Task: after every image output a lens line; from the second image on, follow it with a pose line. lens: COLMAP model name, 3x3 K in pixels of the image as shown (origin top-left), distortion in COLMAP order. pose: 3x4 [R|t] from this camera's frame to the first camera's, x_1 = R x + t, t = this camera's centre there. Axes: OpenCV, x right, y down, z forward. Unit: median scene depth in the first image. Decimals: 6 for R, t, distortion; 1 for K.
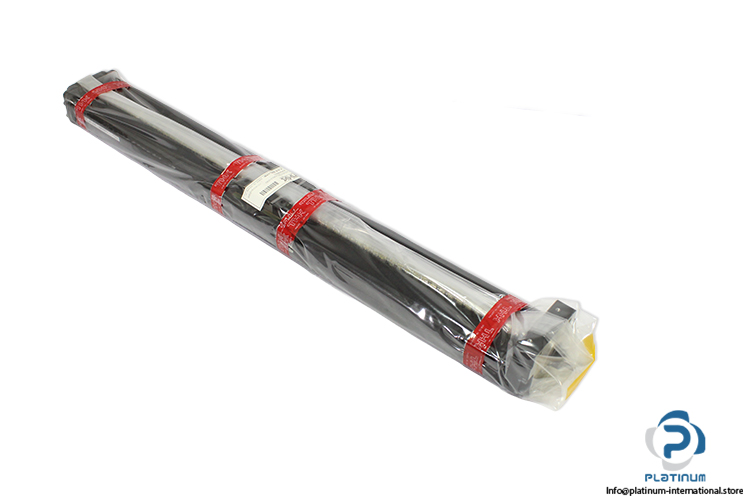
lens RADIAL K [[846.8, 0, 375.3], [0, 846.8, 249.6], [0, 0, 1]] dist [-0.014888, 0.000000]
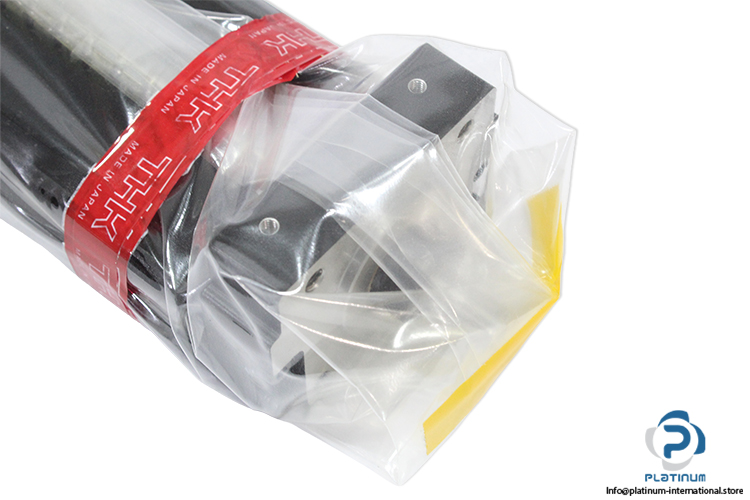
lens RADIAL K [[1540.7, 0, 374.9], [0, 1540.7, 249.7], [0, 0, 1]] dist [-0.007643, 0.000000]
pose [[0.999608, 0.006198, -0.027316, 0.213625], [0.000211, 0.973511, 0.228640, 0.015930], [0.028009, -0.228556, 0.973128, 0.555813]]
